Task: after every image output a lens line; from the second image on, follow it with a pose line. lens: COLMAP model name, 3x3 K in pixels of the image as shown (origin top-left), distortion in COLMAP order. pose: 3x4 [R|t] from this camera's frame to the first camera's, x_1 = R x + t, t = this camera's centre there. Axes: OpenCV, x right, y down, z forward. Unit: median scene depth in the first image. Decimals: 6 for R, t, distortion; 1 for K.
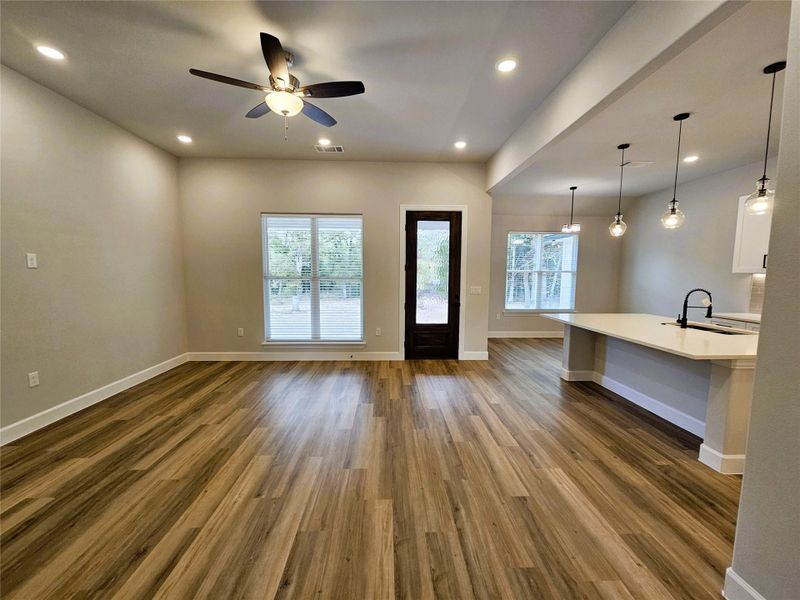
lens RADIAL K [[335.1, 0, 400.0], [0, 335.1, 300.0], [0, 0, 1]] dist [-0.000687, 0.000380]
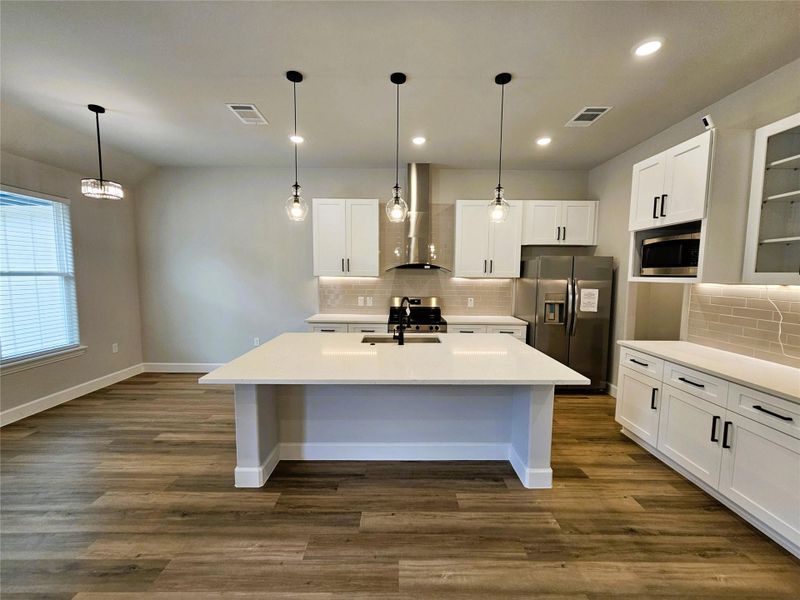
lens RADIAL K [[335.1, 0, 400.0], [0, 335.1, 300.0], [0, 0, 1]] dist [-0.000687, 0.000380]
pose [[0.039841, -0.086647, 0.995442, 0.018702], [0.078891, 0.993396, 0.083311, -0.099124], [-0.996087, 0.075212, 0.046413, 0.976638]]
